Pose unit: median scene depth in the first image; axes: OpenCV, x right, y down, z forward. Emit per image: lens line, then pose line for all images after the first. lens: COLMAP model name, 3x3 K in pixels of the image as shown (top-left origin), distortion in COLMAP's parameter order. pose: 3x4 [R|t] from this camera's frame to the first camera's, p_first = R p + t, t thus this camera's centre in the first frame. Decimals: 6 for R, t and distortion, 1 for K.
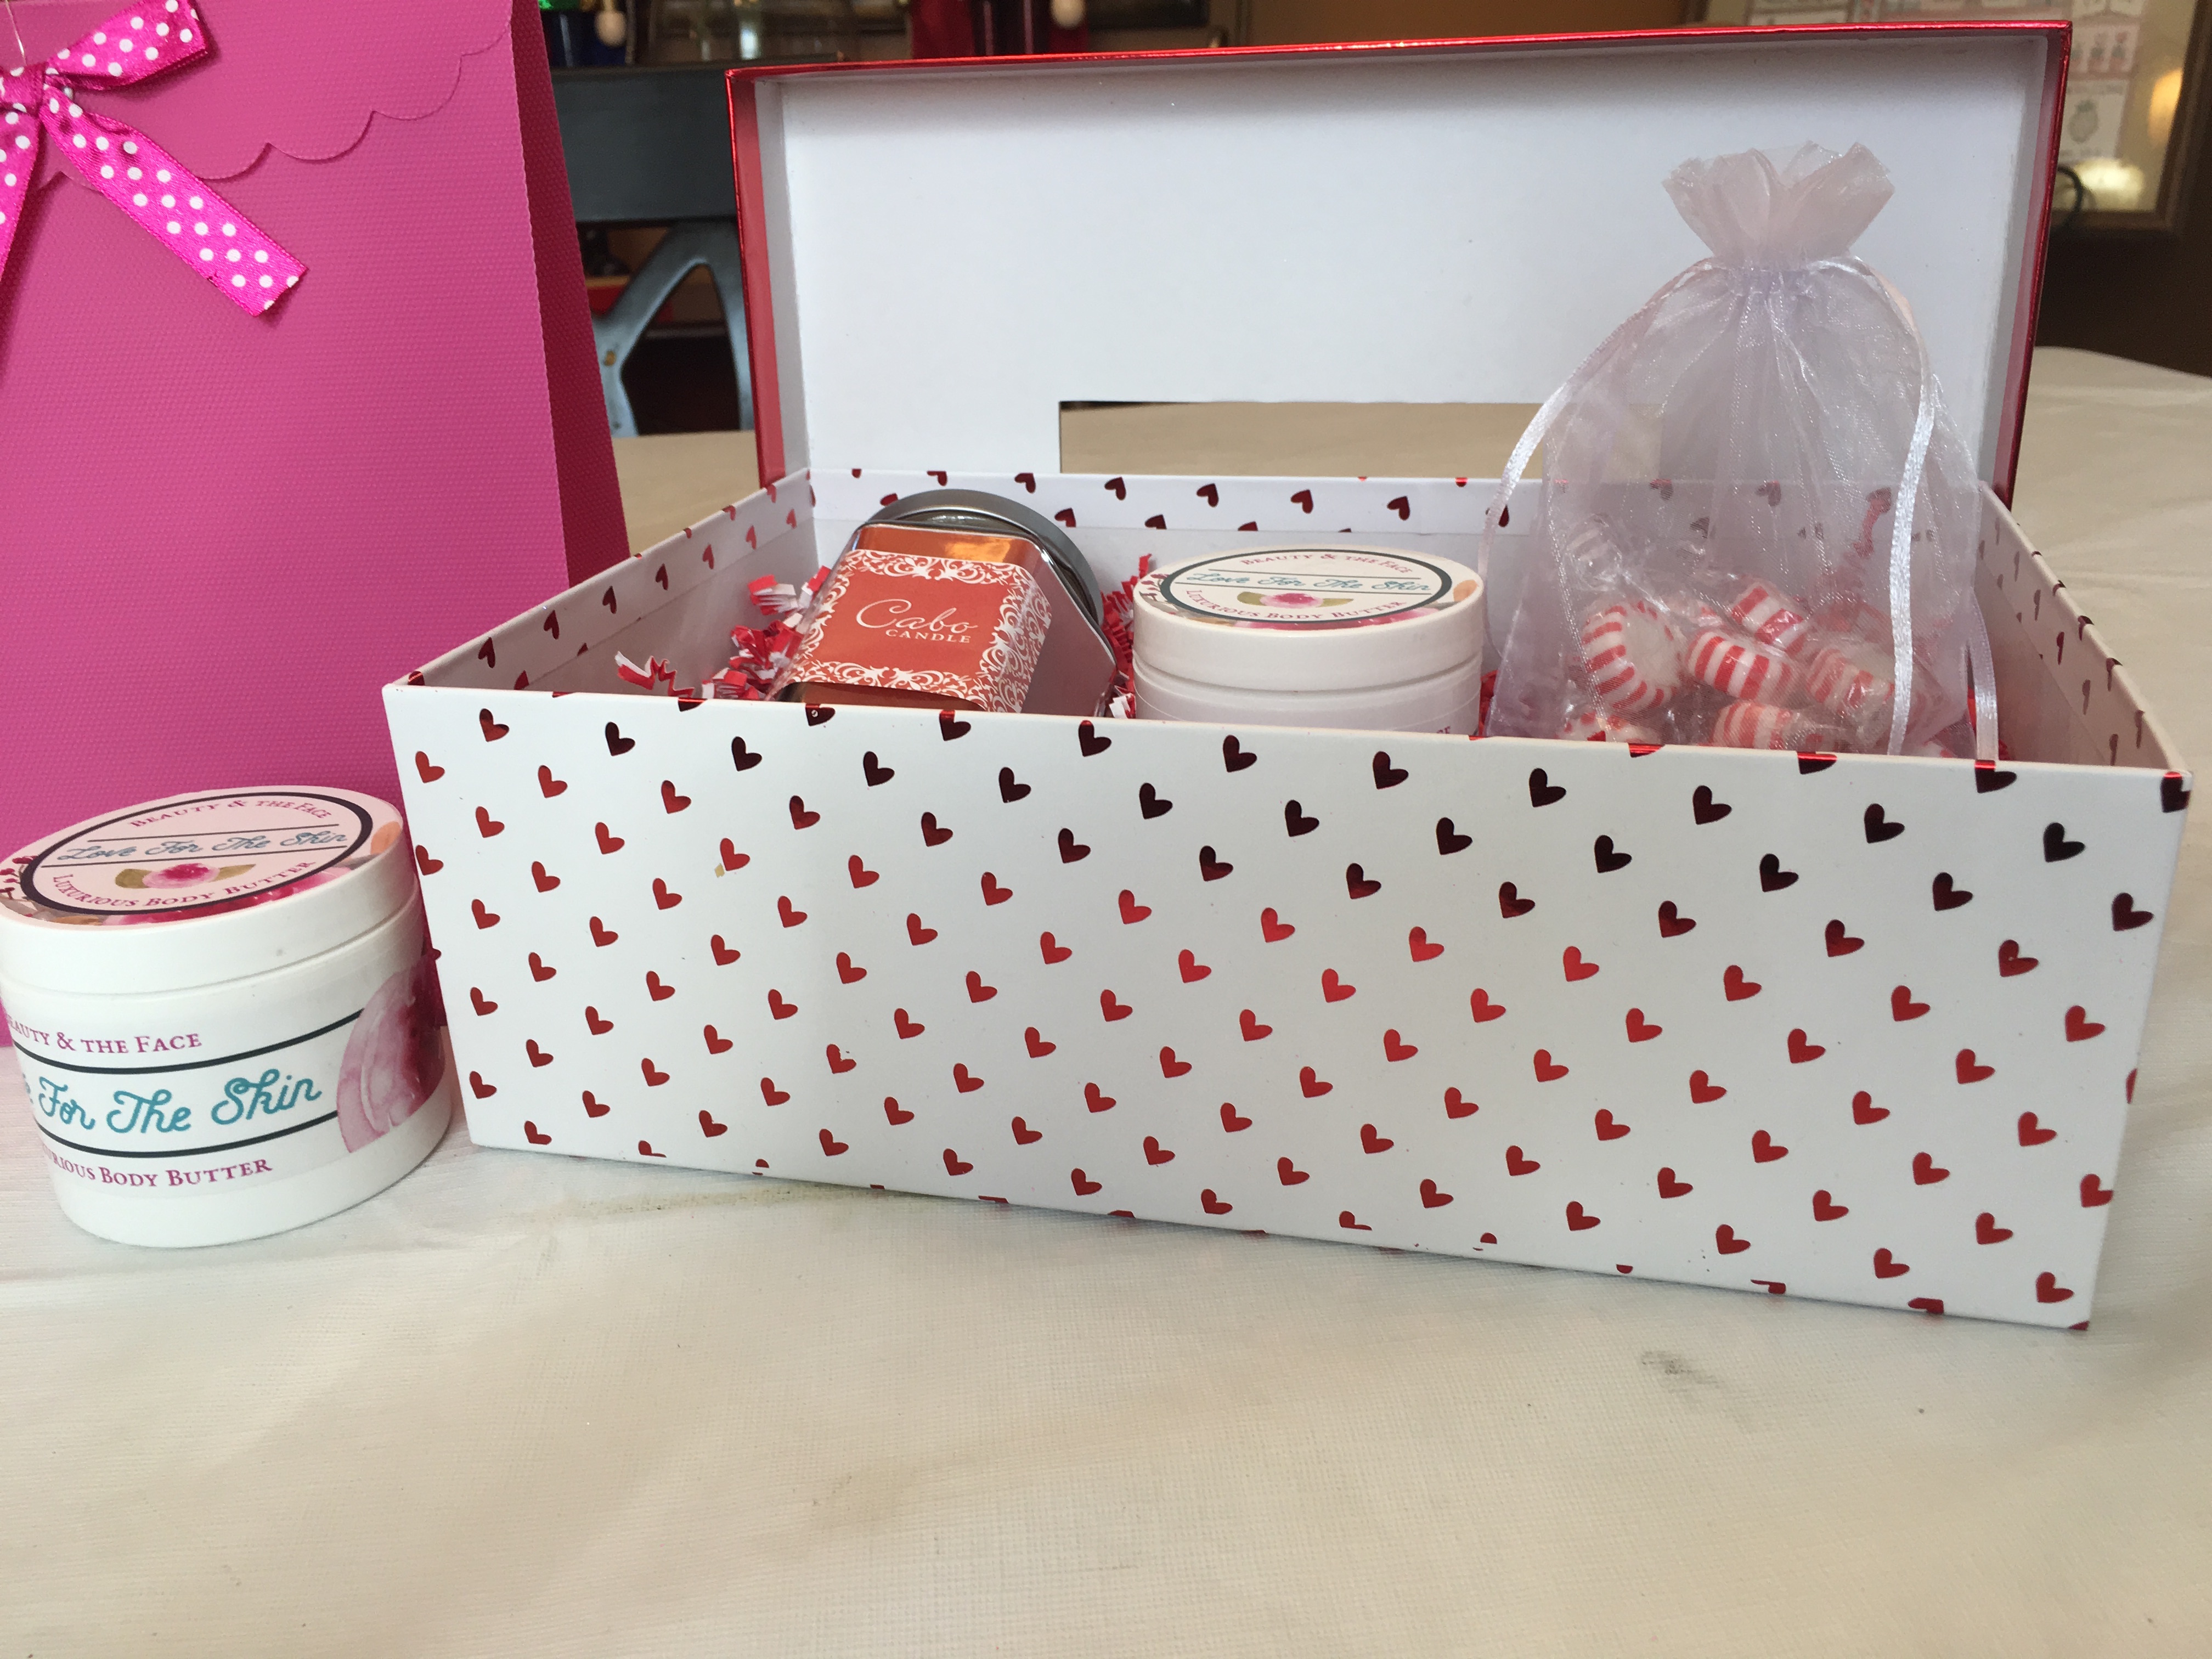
lens RADIAL K [[1854.9, 0, 1106.0], [0, 1854.9, 829.5], [0, 0, 1]] dist [0.055871, -0.064752]
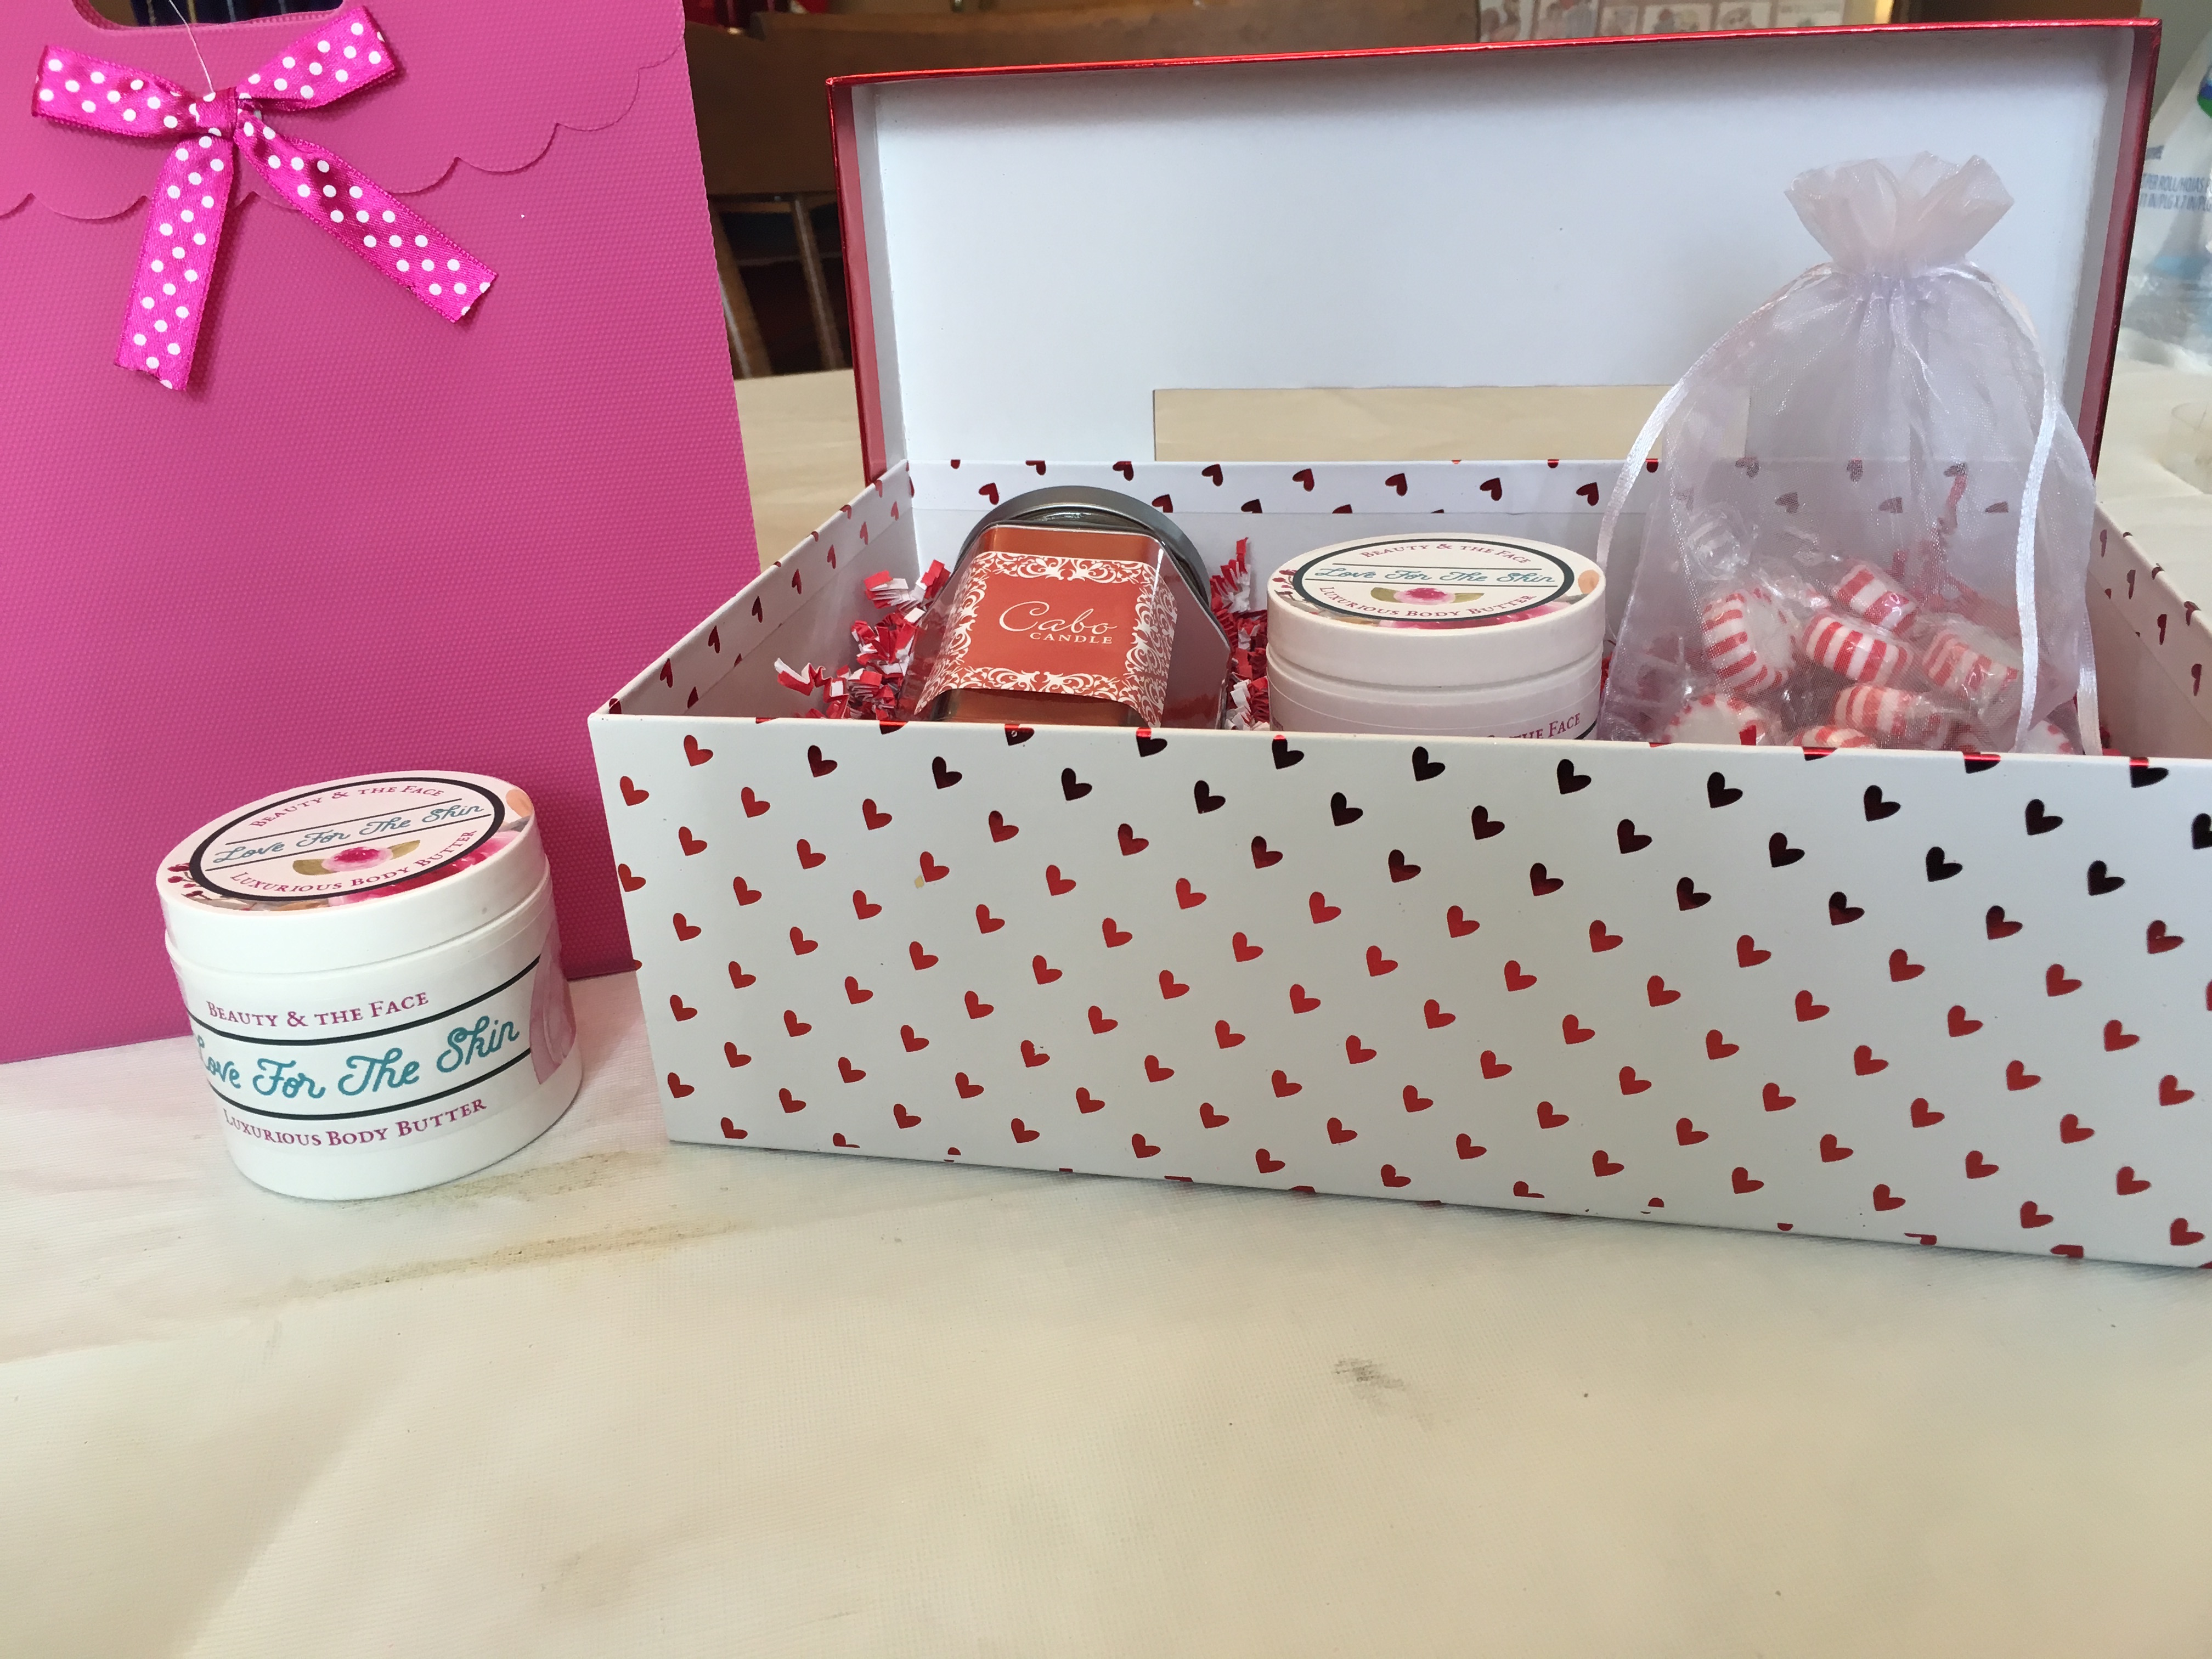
lens RADIAL K [[1845.2, 0, 1106.0], [0, 1845.2, 829.5], [0, 0, 1]] dist [0.063644, -0.098655]
pose [[0.999088, -0.032302, 0.027908, -0.115929], [0.031010, 0.998481, 0.045534, -0.046309], [-0.029336, -0.044627, 0.998573, -0.043176]]
